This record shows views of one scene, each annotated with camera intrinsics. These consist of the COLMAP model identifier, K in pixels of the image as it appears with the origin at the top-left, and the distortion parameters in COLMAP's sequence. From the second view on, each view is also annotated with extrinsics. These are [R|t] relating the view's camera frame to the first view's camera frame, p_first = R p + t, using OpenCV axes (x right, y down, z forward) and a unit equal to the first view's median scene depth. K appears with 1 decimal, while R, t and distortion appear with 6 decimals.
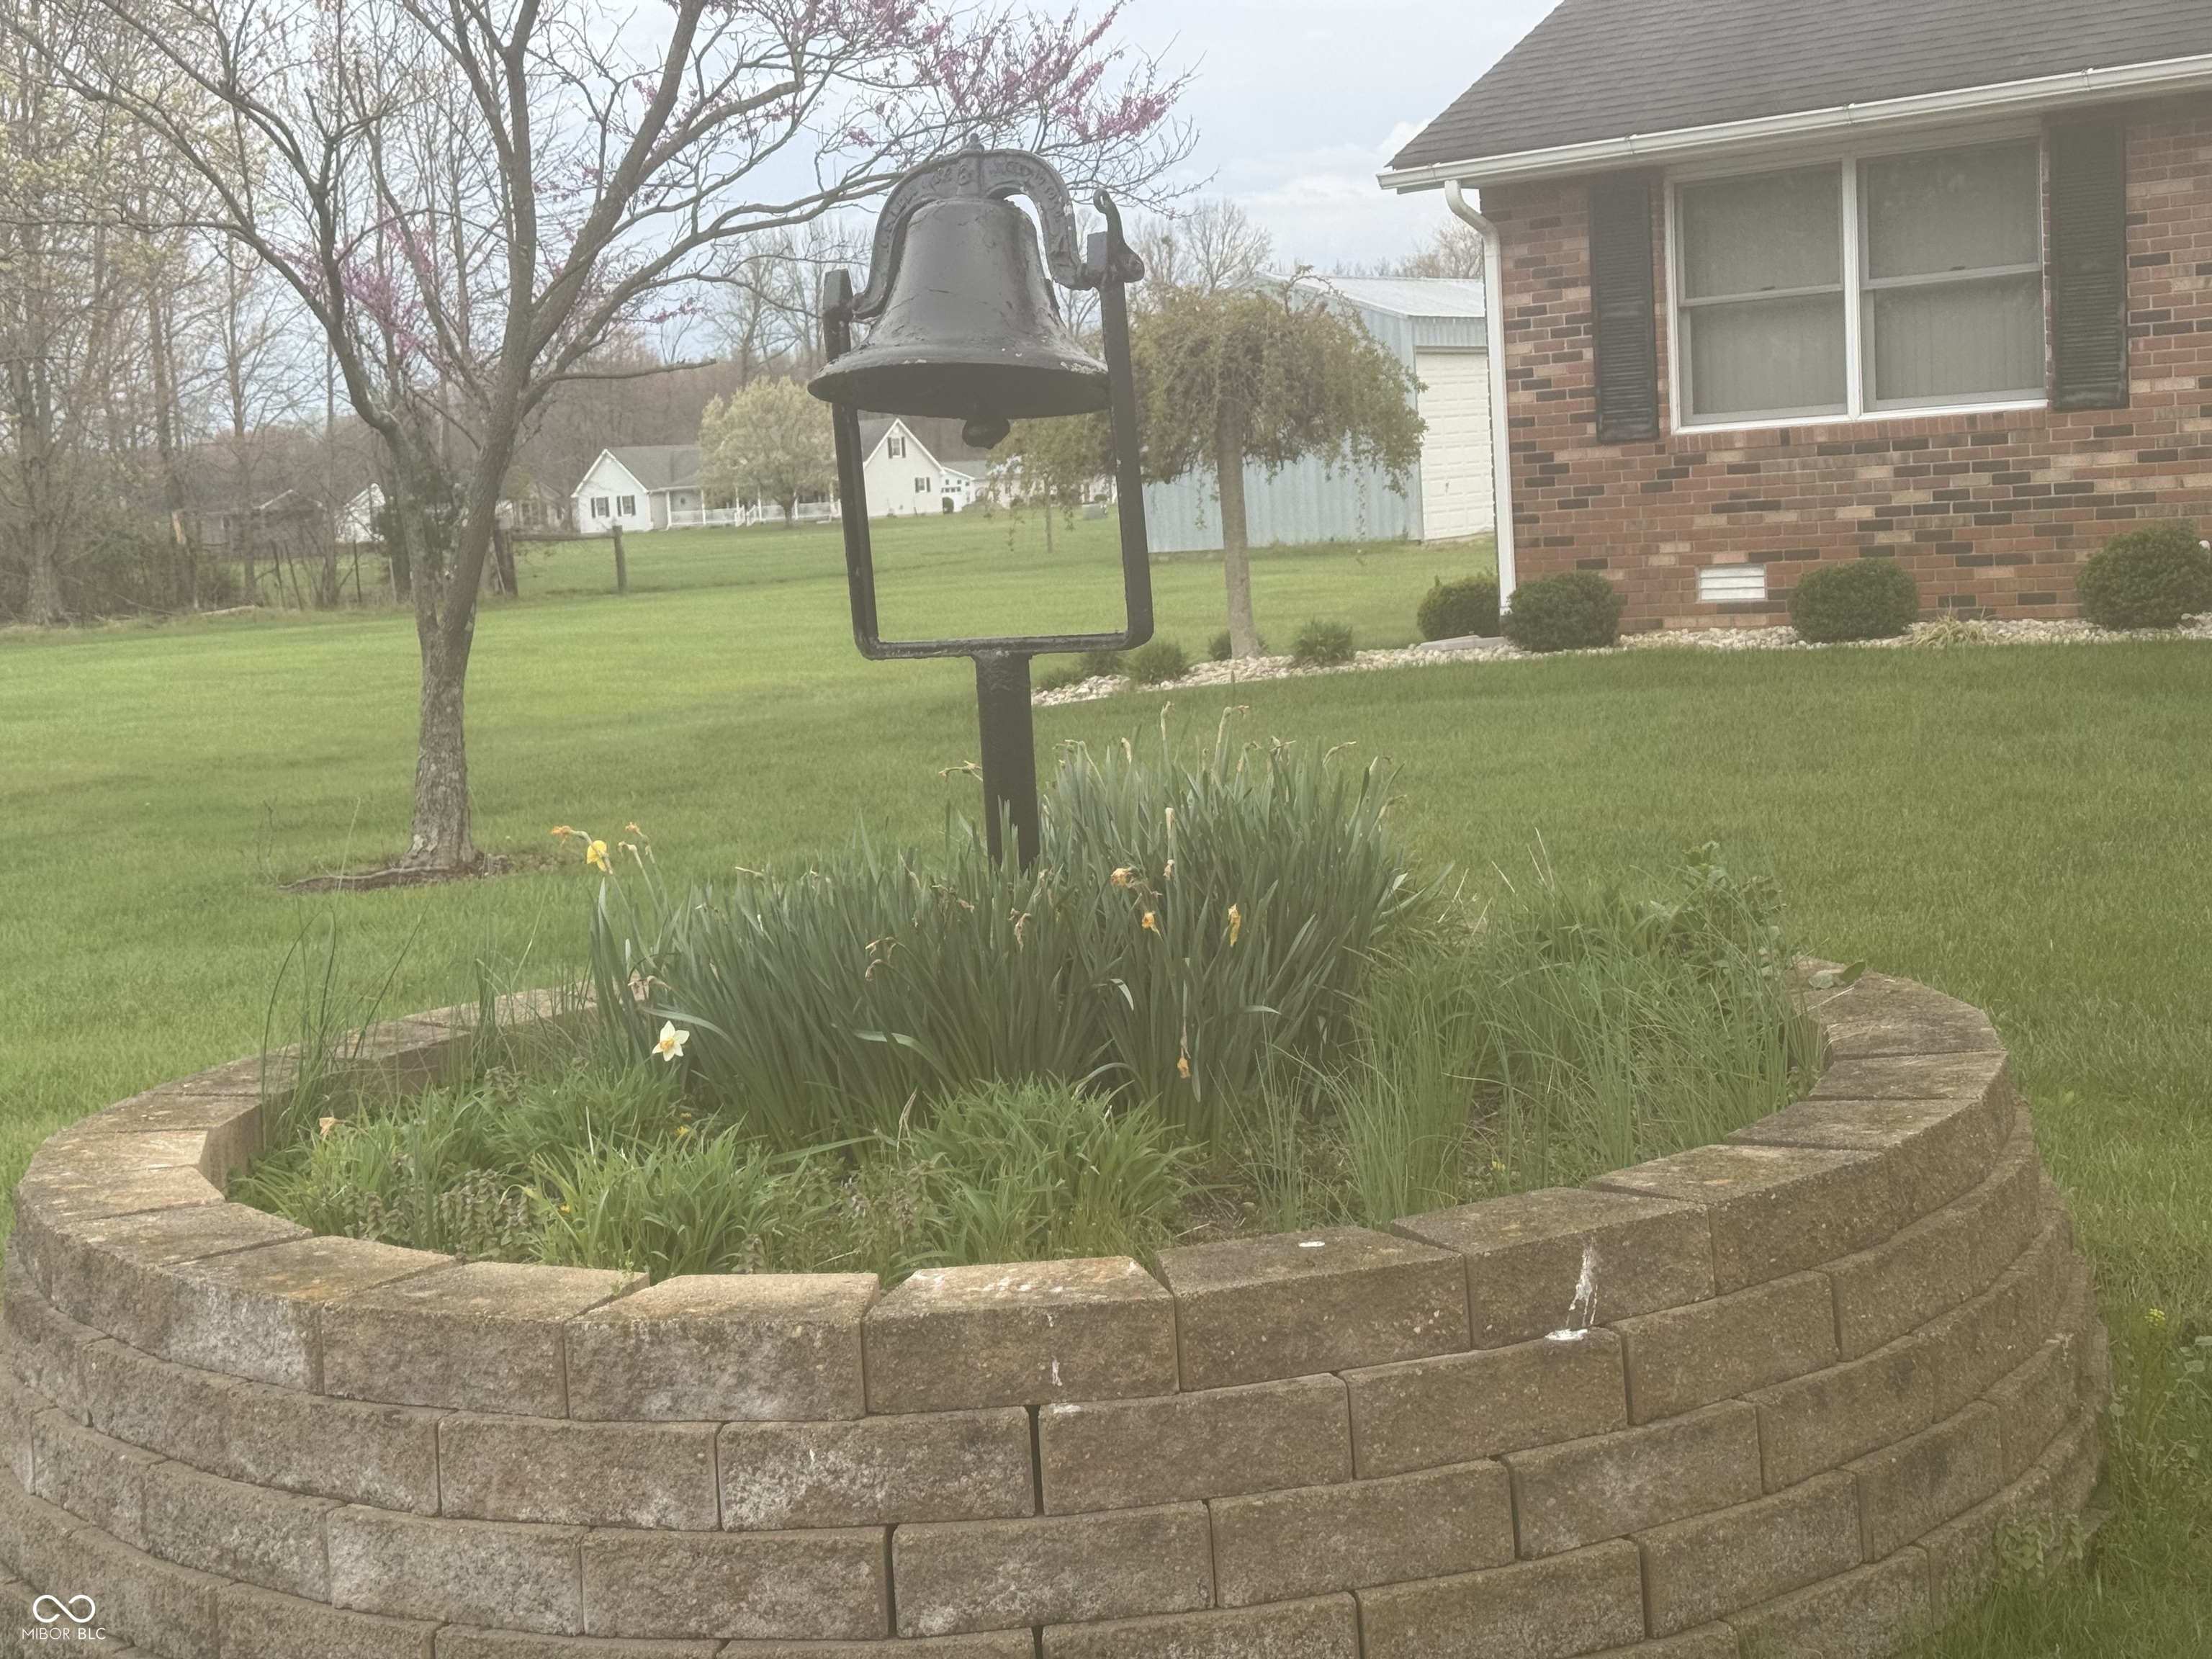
lens RADIAL K [[3082.8, 0, 1106.0], [0, 3082.8, 829.5], [0, 0, 1]] dist [0.086616, 0.075256]
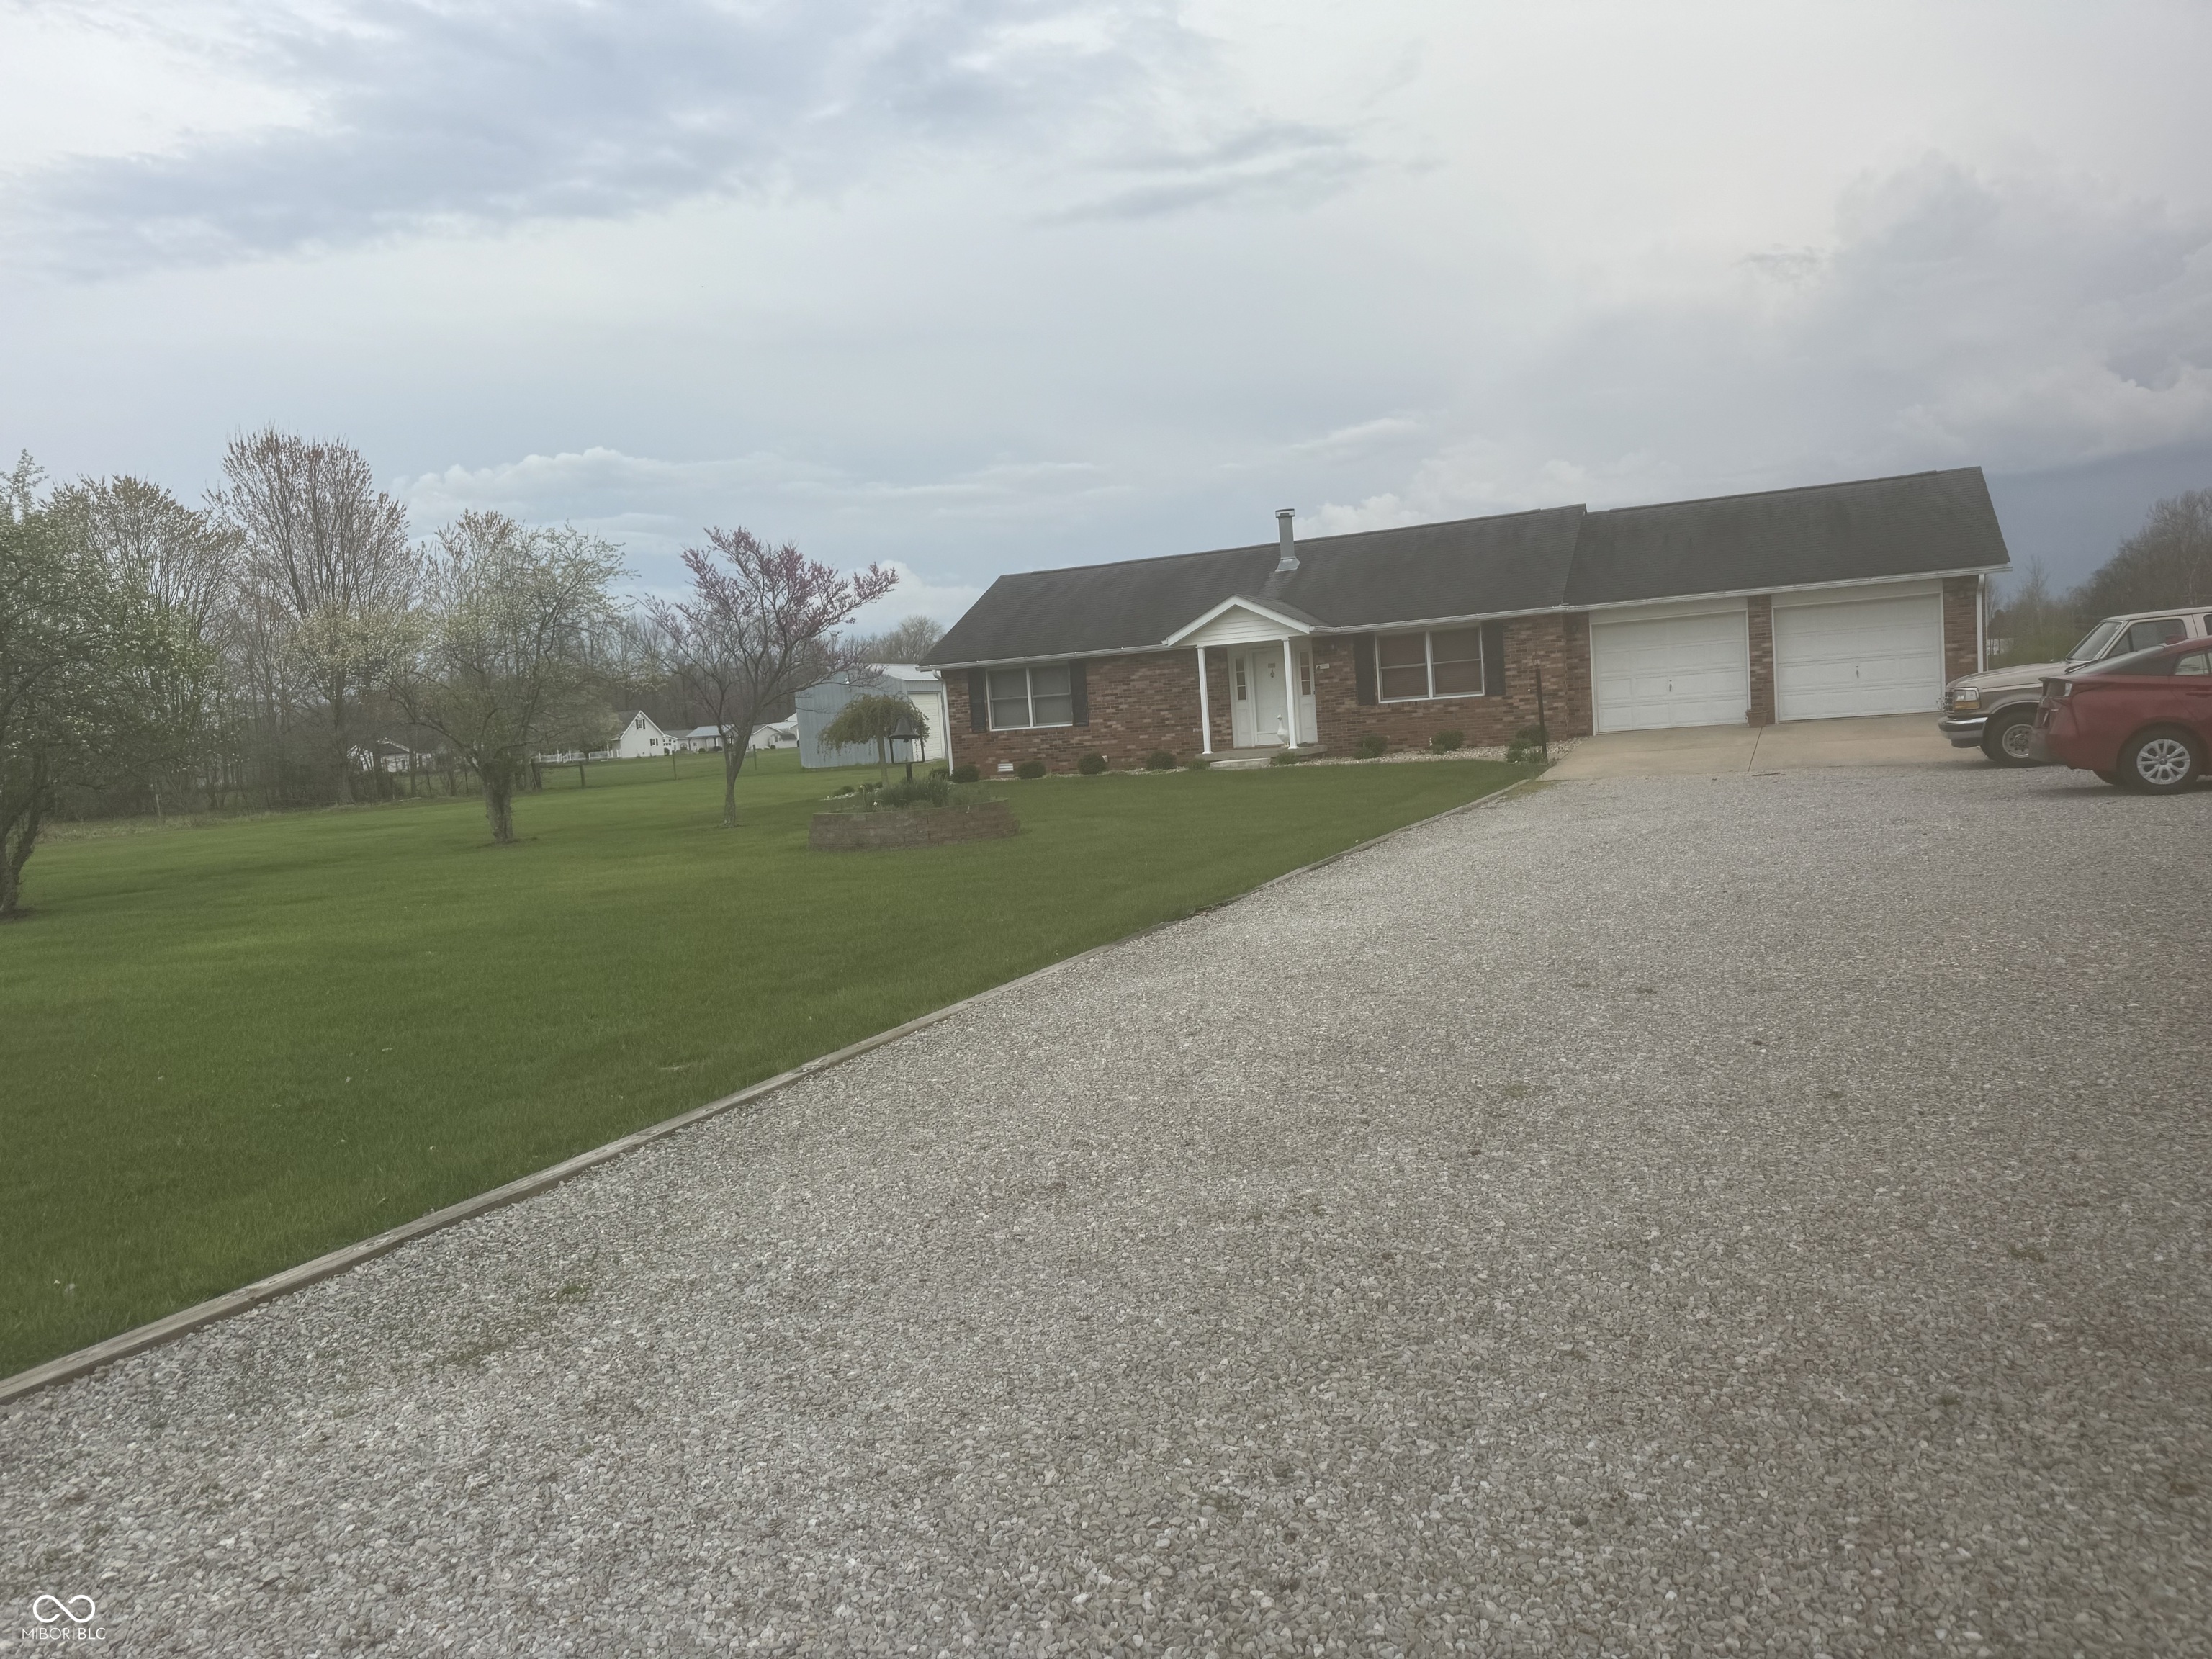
lens RADIAL K [[1578.4, 0, 1106.0], [0, 1578.4, 829.5], [0, 0, 1]] dist [0.072975, -0.069096]
pose [[0.972407, -0.024483, 0.232003, -0.158671], [0.036885, 0.998104, -0.049269, 0.112627], [-0.230357, 0.056466, 0.971467, -1.075154]]
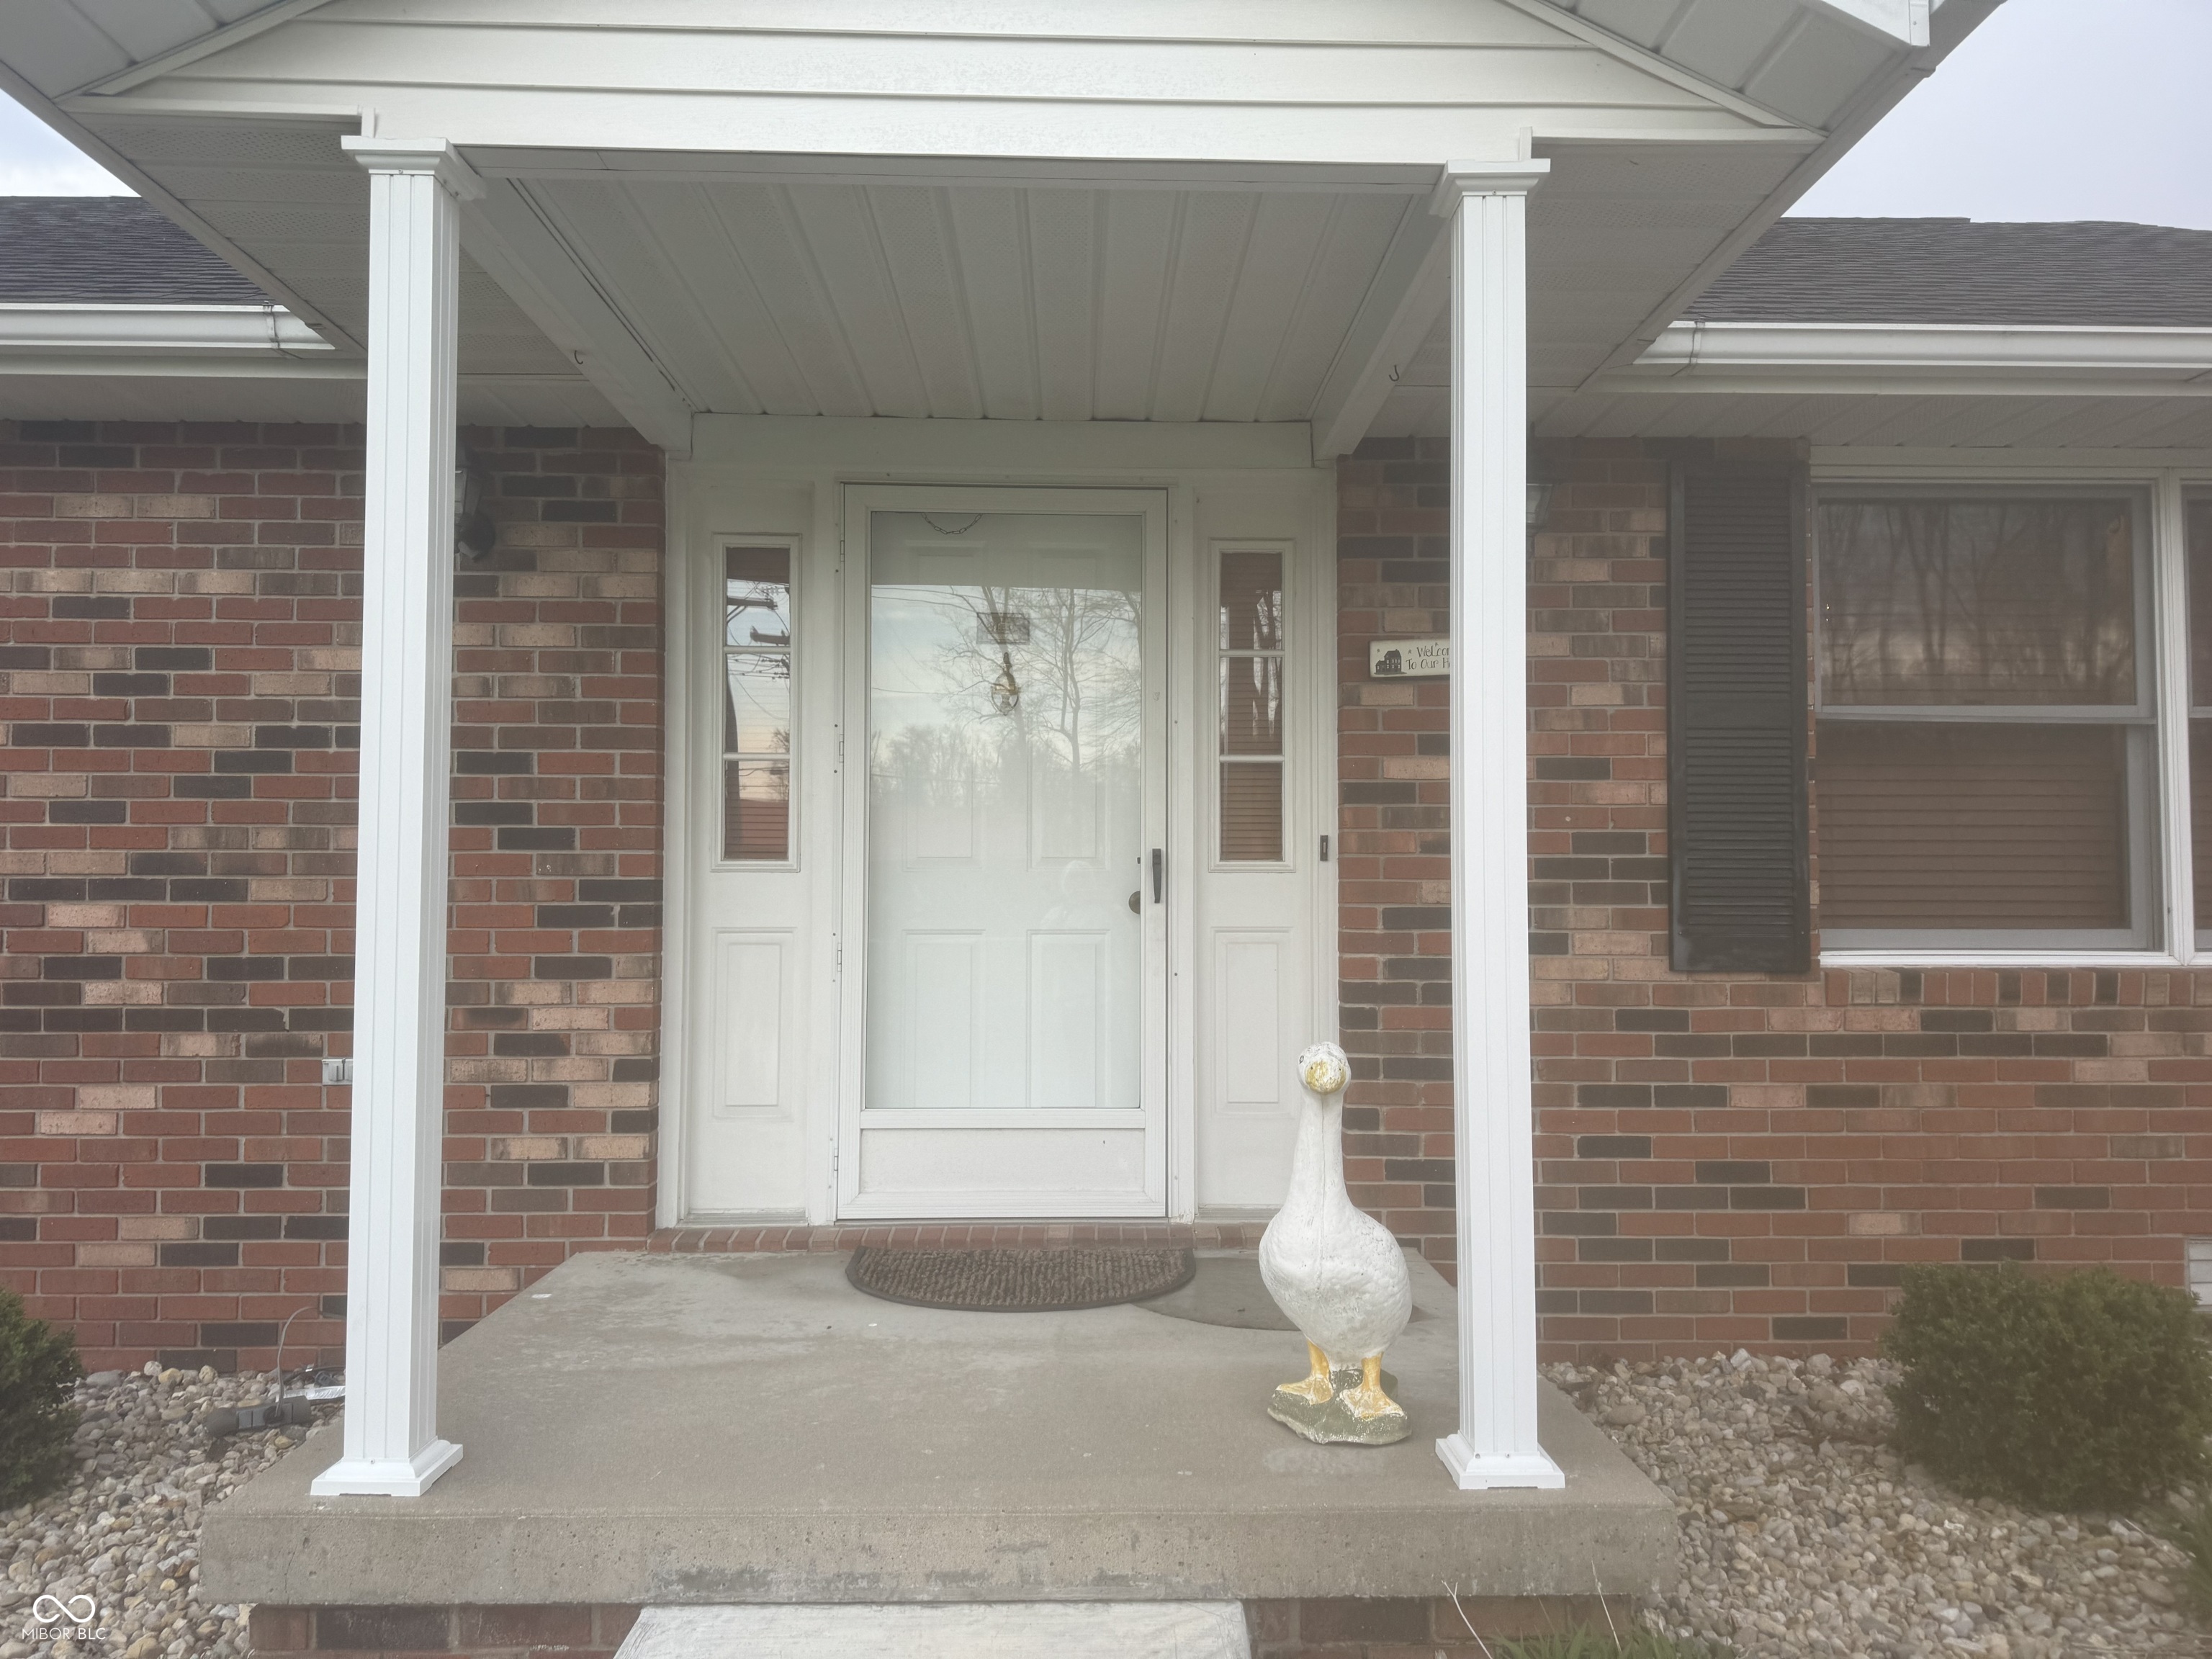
lens RADIAL K [[1578.4, 0, 1106.0], [0, 1578.4, 829.5], [0, 0, 1]] dist [0.072975, -0.069096]
pose [[0.780110, 0.091879, 0.618859, 0.353022], [0.016642, 0.985761, -0.167329, -0.100896], [-0.625421, 0.140834, 0.767473, 0.561420]]
